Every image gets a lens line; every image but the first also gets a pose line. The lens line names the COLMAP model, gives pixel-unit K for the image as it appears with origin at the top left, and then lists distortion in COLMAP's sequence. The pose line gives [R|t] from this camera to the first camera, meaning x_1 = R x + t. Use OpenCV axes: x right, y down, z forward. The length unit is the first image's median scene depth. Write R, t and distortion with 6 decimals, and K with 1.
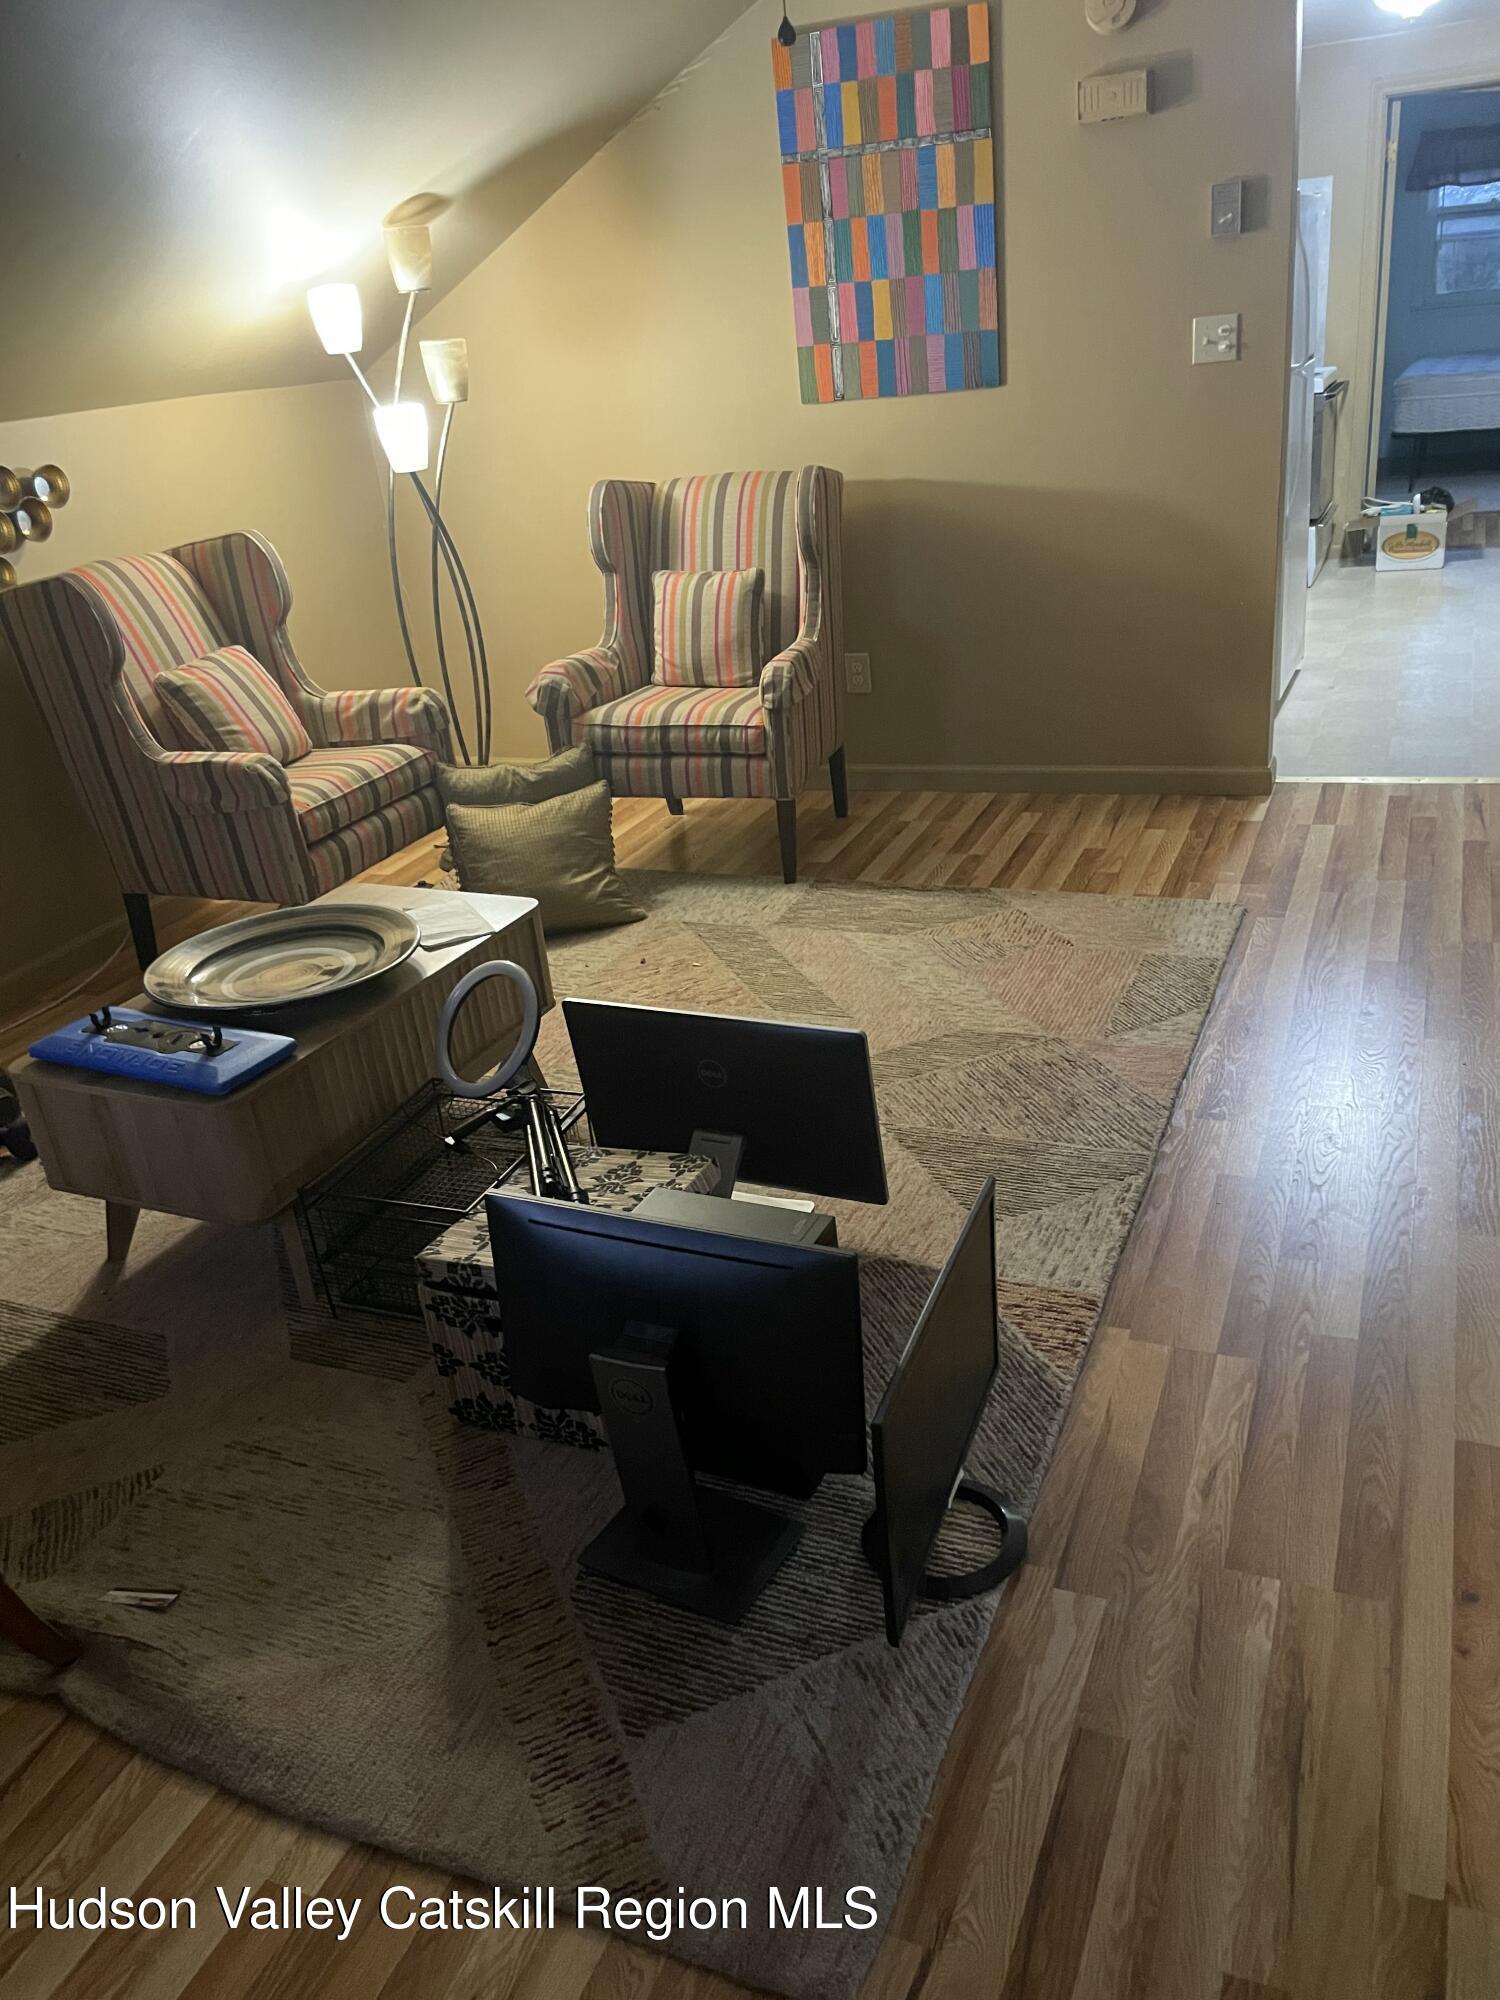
lens RADIAL K [[1473.3, 0, 750.0], [0, 1473.3, 1000.0], [0, 0, 1]] dist [0.032481, 0.014156]
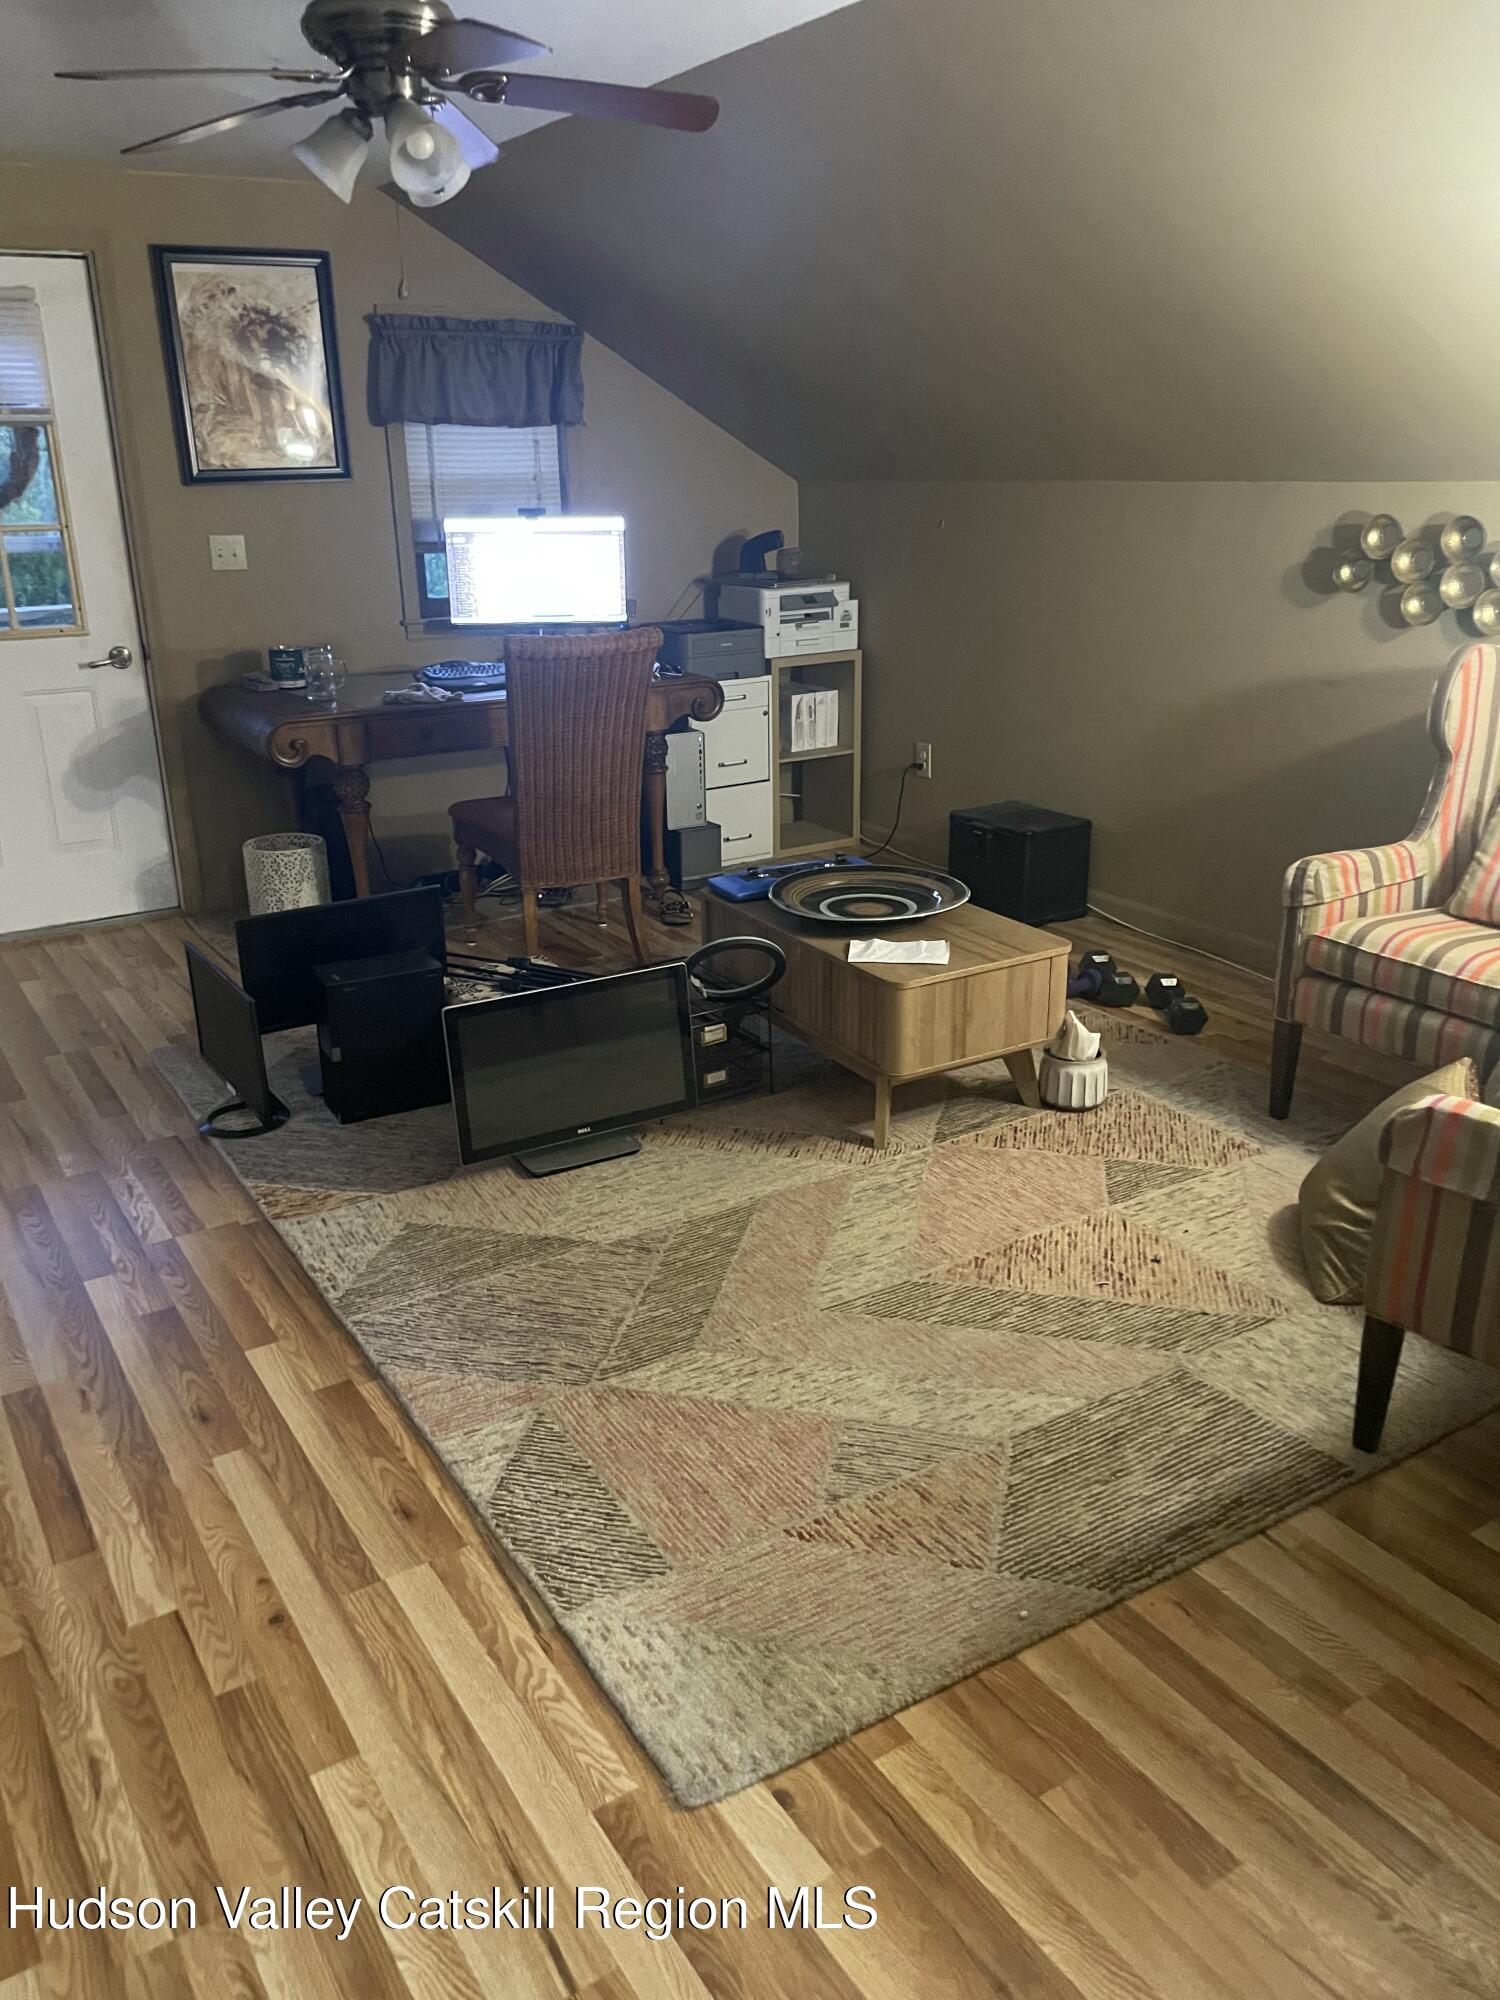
lens RADIAL K [[1473.3, 0, 750.0], [0, 1473.3, 1000.0], [0, 0, 1]] dist [0.032481, 0.014156]
pose [[-0.536555, 0.401018, -0.742491, 0.545193], [-0.284124, 0.742647, 0.606423, -0.521692], [0.794595, 0.536339, -0.284532, 0.959183]]
